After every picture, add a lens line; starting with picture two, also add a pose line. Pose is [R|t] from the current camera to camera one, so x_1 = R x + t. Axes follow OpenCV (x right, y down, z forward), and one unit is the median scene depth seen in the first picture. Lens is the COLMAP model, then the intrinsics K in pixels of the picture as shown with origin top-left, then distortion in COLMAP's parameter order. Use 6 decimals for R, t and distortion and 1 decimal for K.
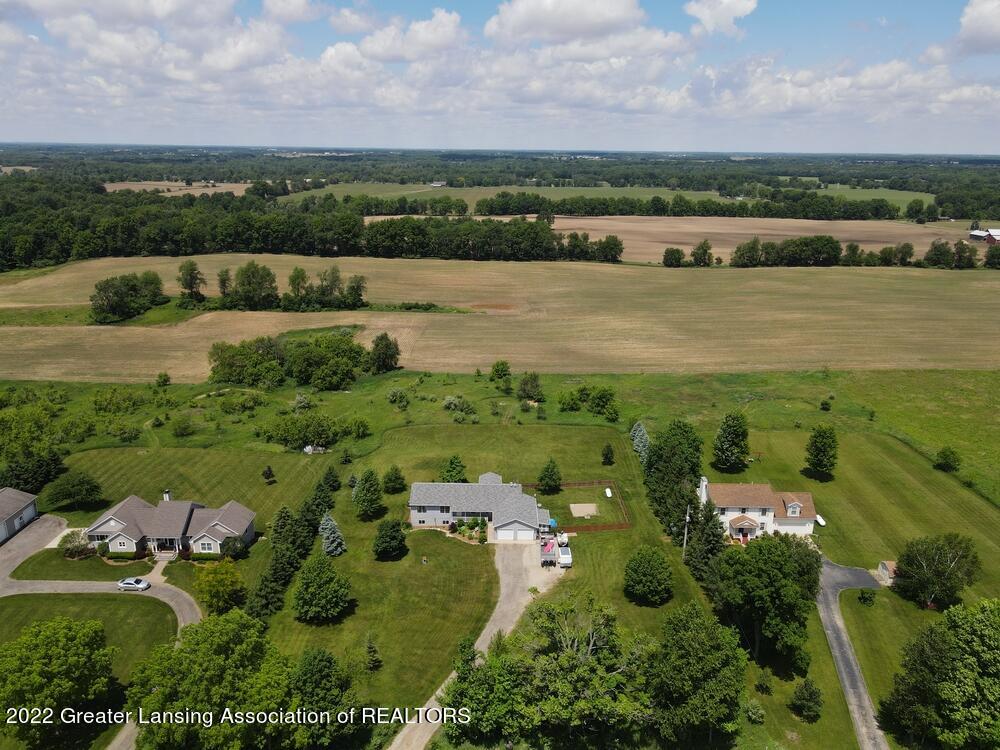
lens RADIAL K [[717.9, 0, 498.3], [0, 717.9, 375.7], [0, 0, 1]] dist [0.012673, -0.008626]
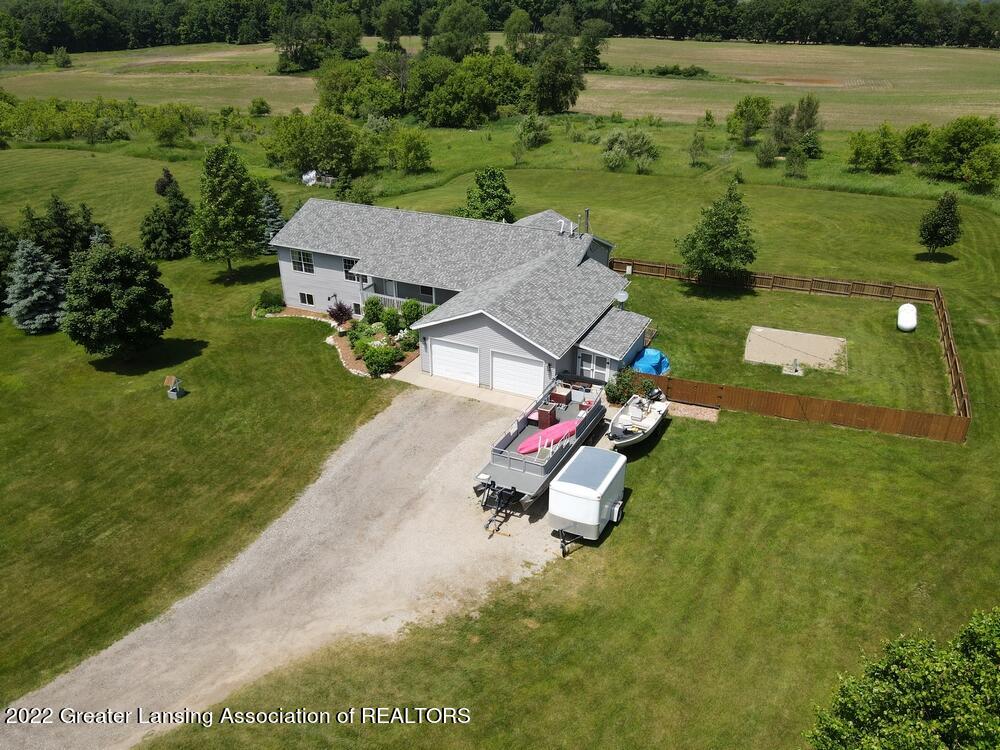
lens RADIAL K [[717.9, 0, 500.2], [0, 717.9, 376.1], [0, 0, 1]] dist [0.012673, -0.008626]
pose [[0.900728, 0.187664, -0.391753, 0.130195], [-0.116399, 0.973154, 0.198549, 0.155456], [0.418497, -0.133239, 0.898392, 0.697976]]
